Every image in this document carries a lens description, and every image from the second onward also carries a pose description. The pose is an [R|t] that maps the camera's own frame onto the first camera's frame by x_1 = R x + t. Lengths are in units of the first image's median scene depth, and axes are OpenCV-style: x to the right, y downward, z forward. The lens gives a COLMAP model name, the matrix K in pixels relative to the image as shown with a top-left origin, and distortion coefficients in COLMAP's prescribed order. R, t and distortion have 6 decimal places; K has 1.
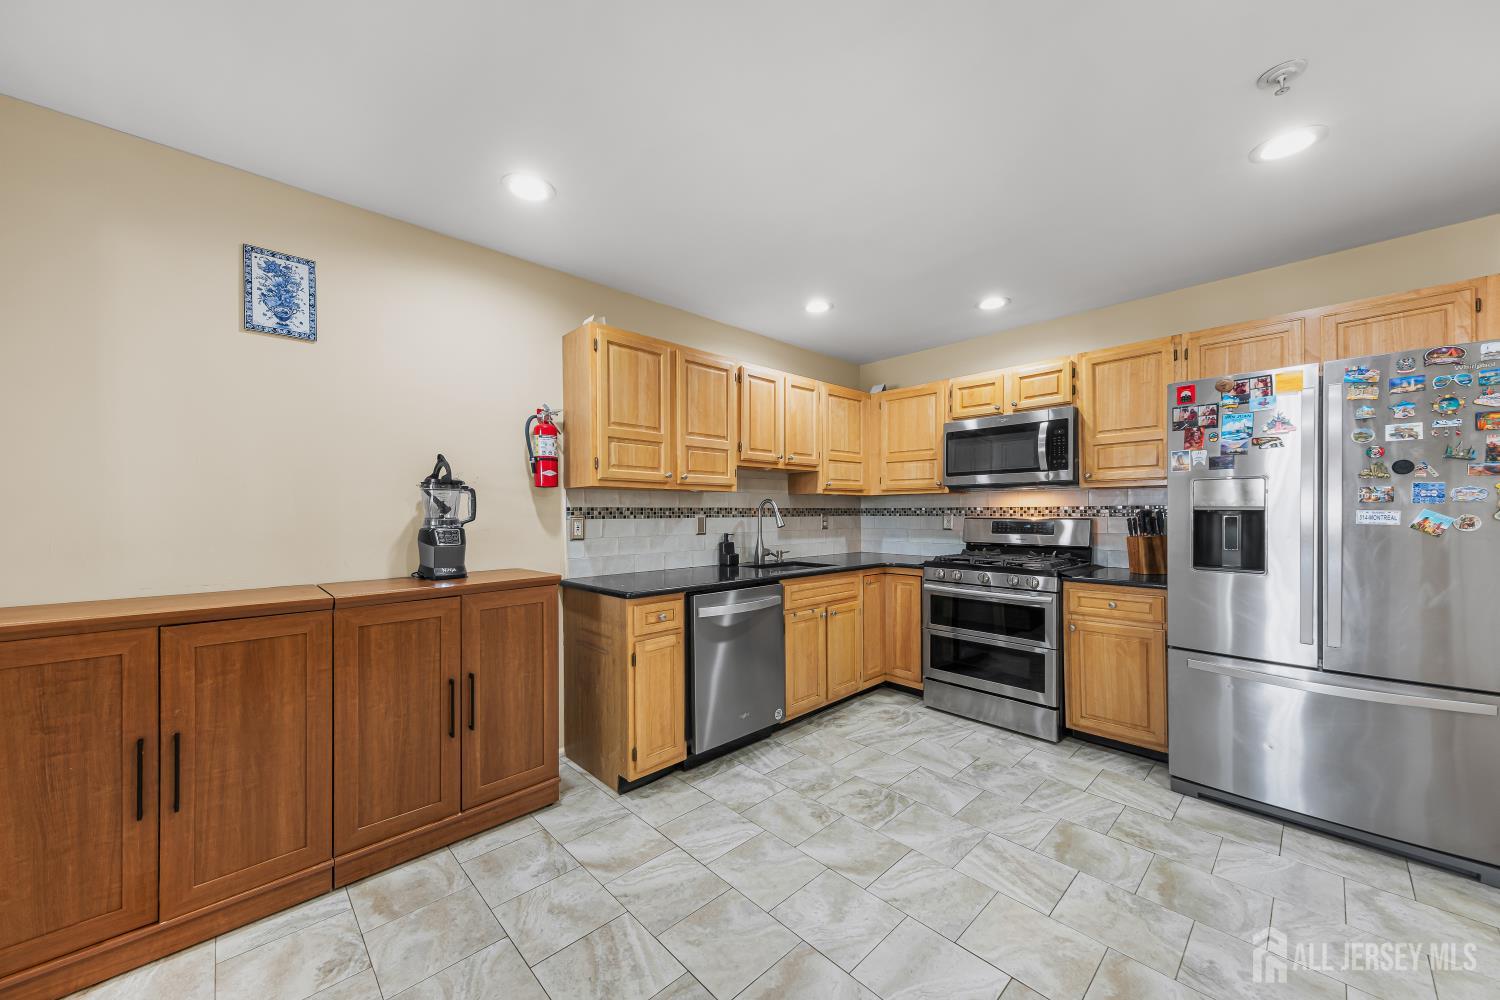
lens RADIAL K [[547.8, 0, 747.4], [0, 547.8, 511.7], [0, 0, 1]] dist [0.025421, -0.006879]
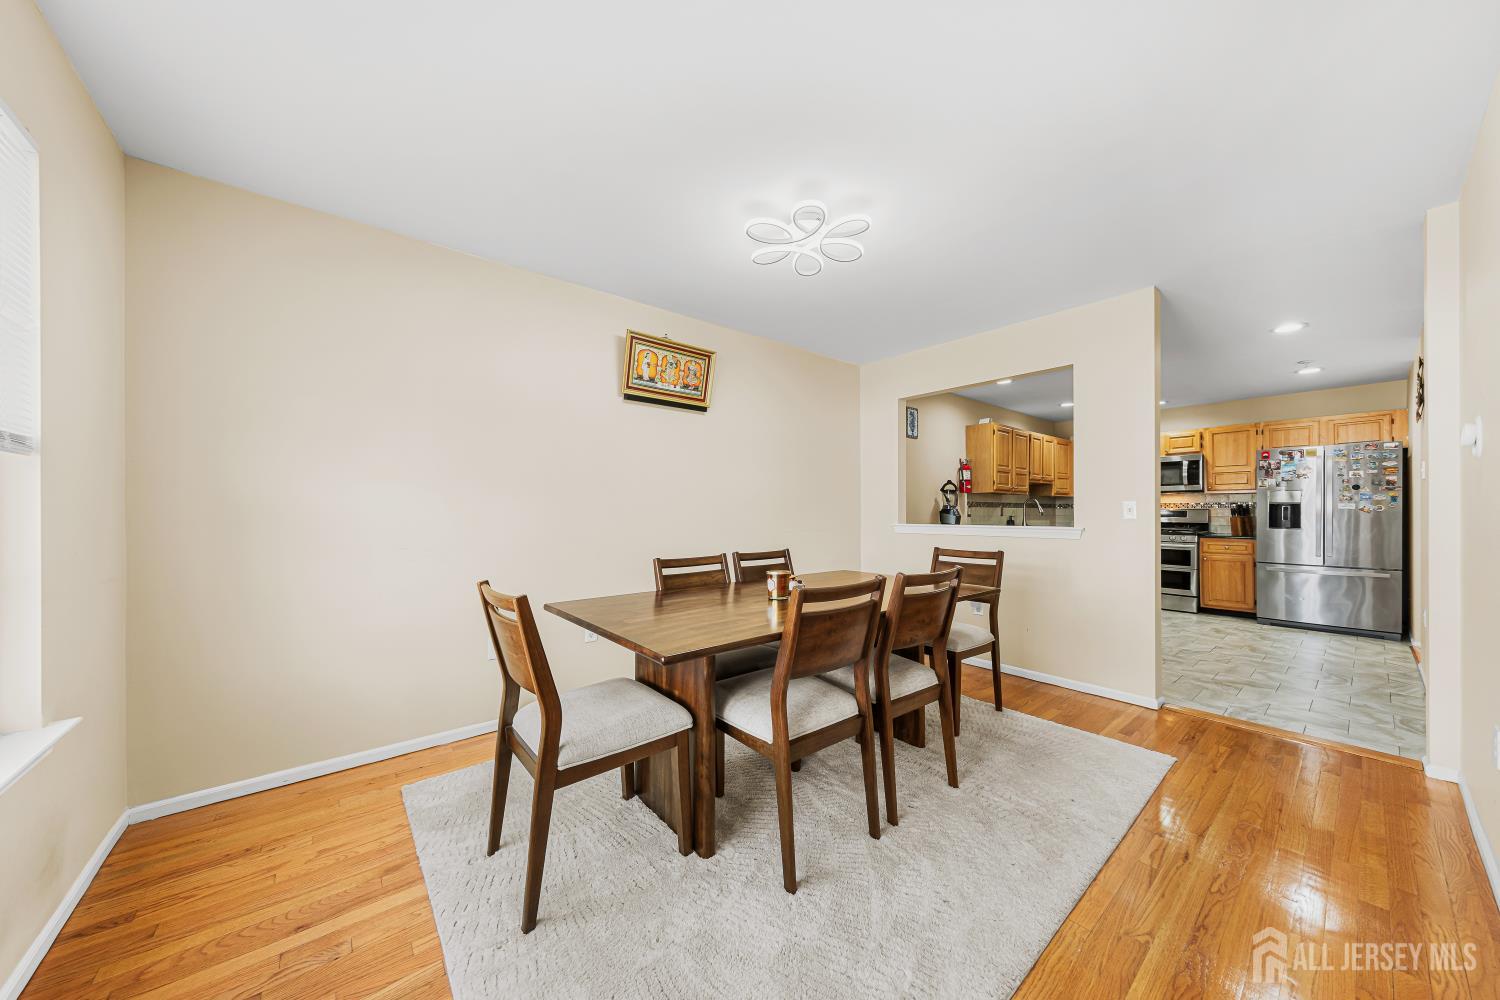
lens RADIAL K [[508.2, 0, 746.2], [0, 508.2, 508.6], [0, 0, 1]] dist [-0.000348, -0.000168]
pose [[0.996881, 0.005753, -0.078712, -1.049214], [-0.006068, 0.999975, -0.003762, 0.033313], [0.078689, 0.004228, 0.996890, -1.121667]]
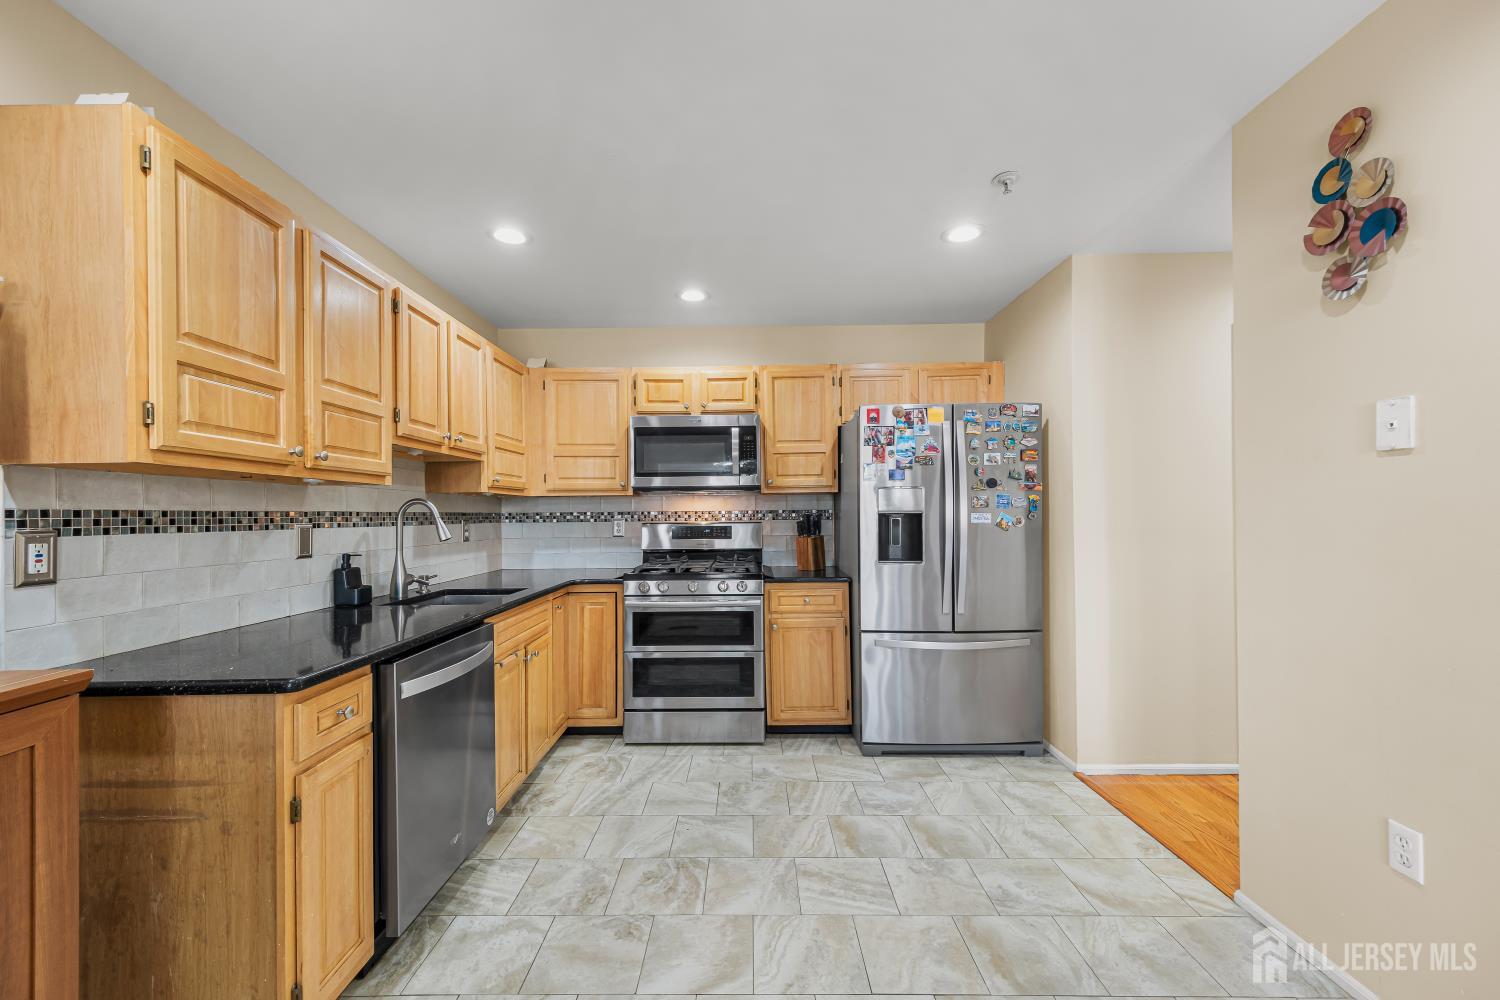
lens RADIAL K [[601.4, 0, 746.5], [0, 601.4, 510.7], [0, 0, 1]] dist [0.025993, -0.009169]
pose [[0.695075, 0.002256, 0.718934, -0.267595], [0.006360, 0.999937, -0.009287, 0.001029], [-0.718910, 0.011028, 0.695016, 0.254160]]
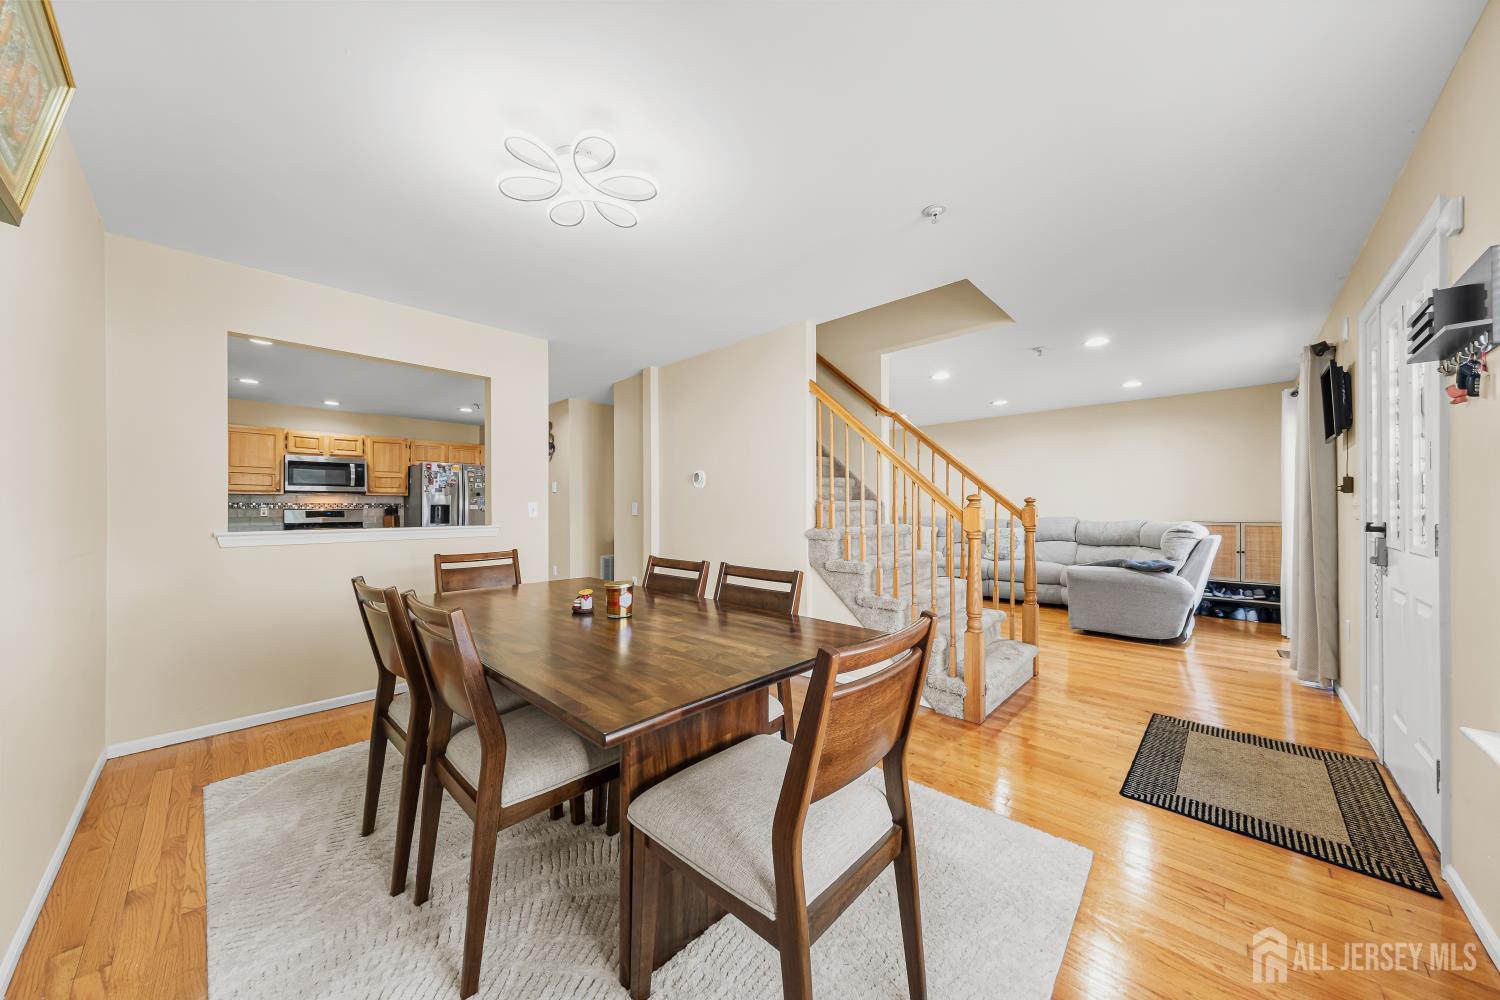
lens RADIAL K [[508.2, 0, 746.2], [0, 508.2, 508.6], [0, 0, 1]] dist [-0.000348, -0.000168]
pose [[-0.044377, 0.006696, 0.998992, -1.693593], [0.005166, 0.999966, -0.006473, 0.036033], [-0.999001, 0.004874, -0.044410, -0.493697]]
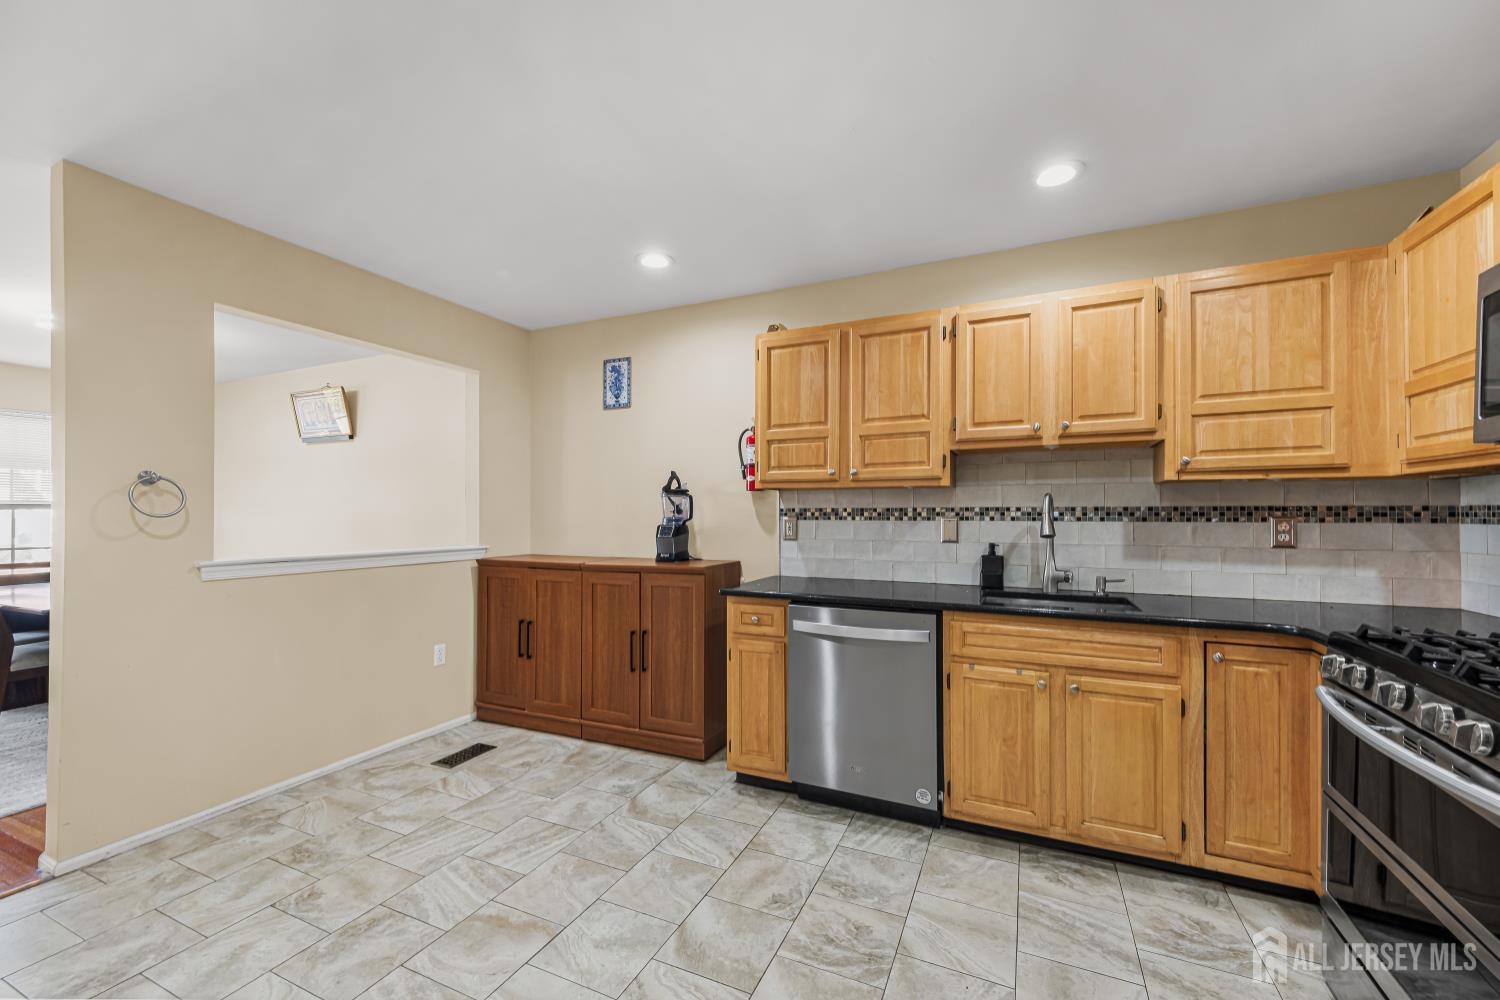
lens RADIAL K [[607.7, 0, 747.3], [0, 607.7, 505.9], [0, 0, 1]] dist [0.029594, -0.009289]
pose [[0.363692, -0.008997, -0.931476, 0.734476], [-0.000223, 0.999952, -0.009746, -0.001474], [0.931519, 0.003752, 0.363672, 0.504814]]
